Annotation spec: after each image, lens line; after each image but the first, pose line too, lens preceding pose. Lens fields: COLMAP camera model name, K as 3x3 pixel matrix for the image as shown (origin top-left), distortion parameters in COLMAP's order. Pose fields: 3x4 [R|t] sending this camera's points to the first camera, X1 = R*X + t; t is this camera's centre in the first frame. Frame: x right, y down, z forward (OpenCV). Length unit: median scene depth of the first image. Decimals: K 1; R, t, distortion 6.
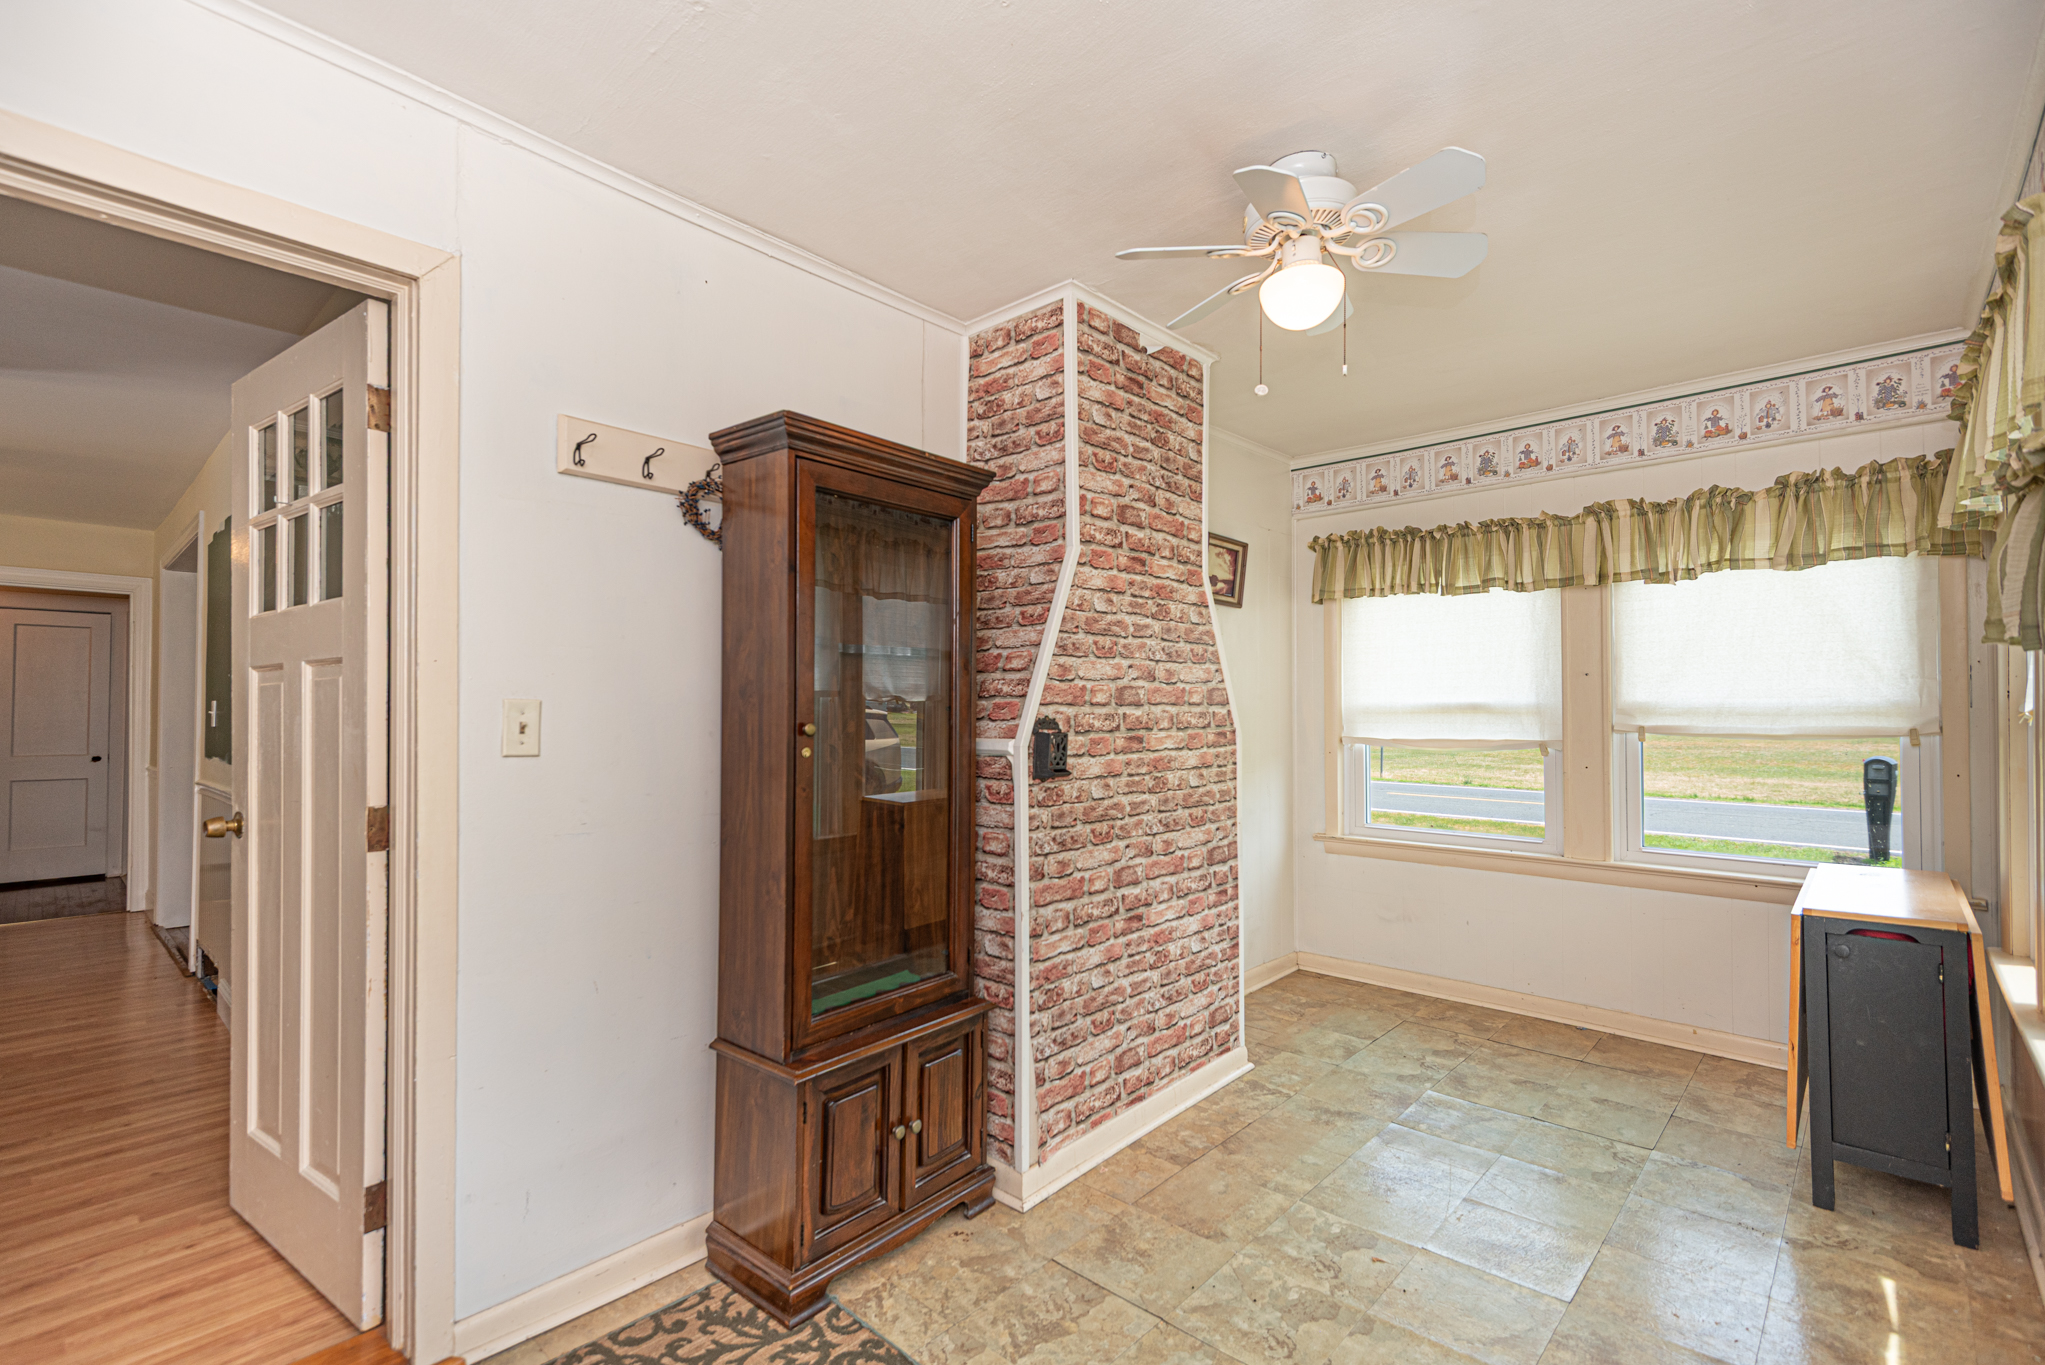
lens RADIAL K [[936.4, 0, 1037.1], [0, 936.4, 686.9], [0, 0, 1]] dist [0.018877, -0.007697]
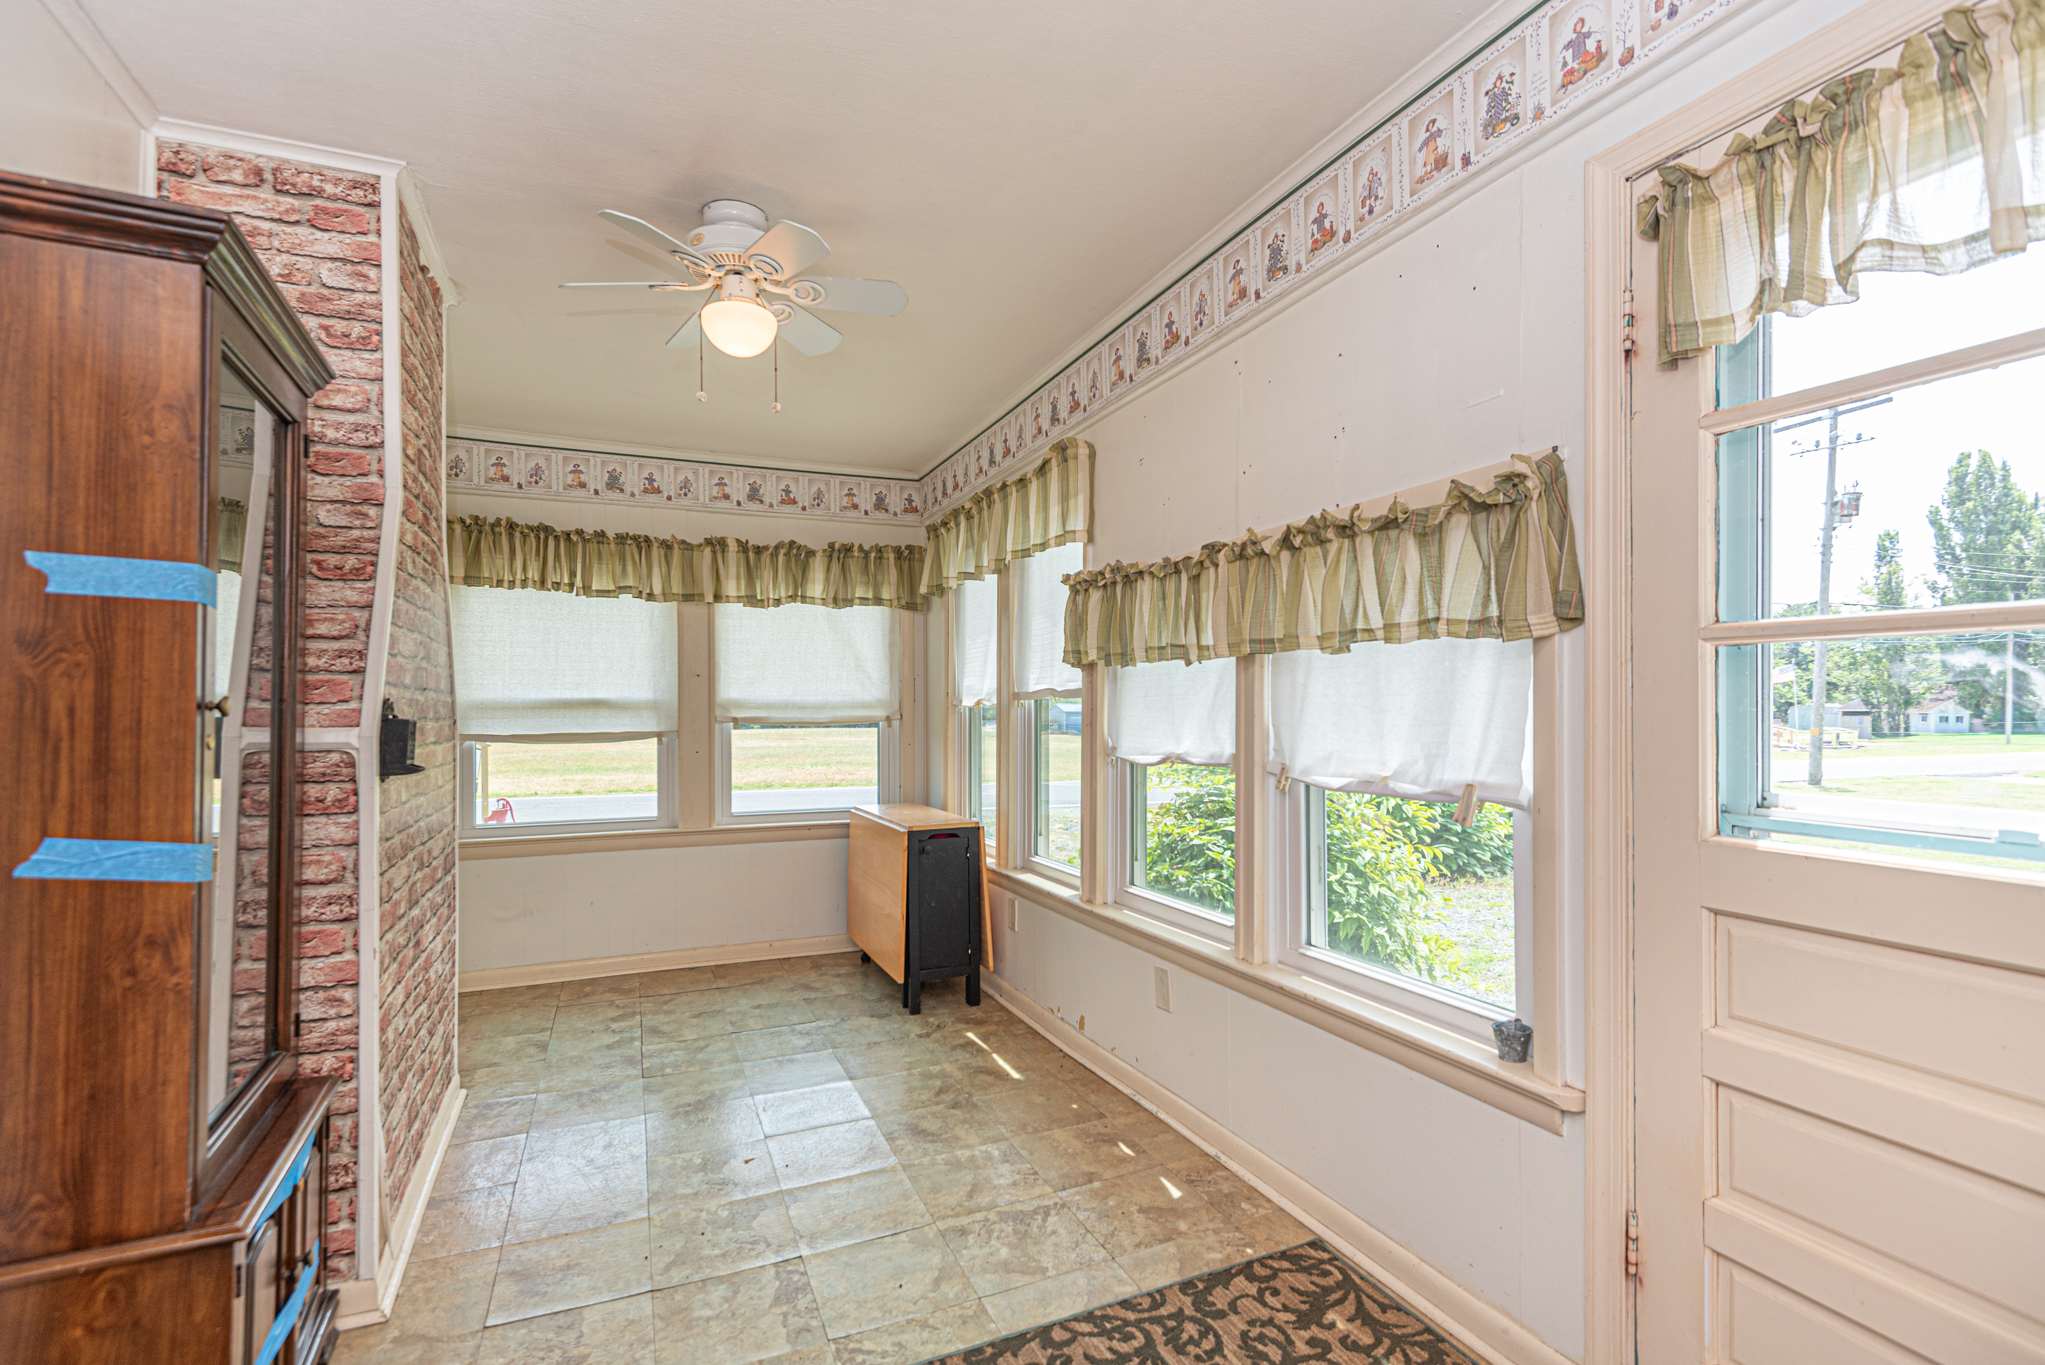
lens RADIAL K [[936.4, 0, 1014.2], [0, 936.4, 699.8], [0, 0, 1]] dist [0.018877, -0.007697]
pose [[0.418433, 0.013099, 0.908153, -0.373979], [-0.015706, 0.999851, -0.007185, 0.022105], [-0.908112, -0.011257, 0.418576, 0.136365]]
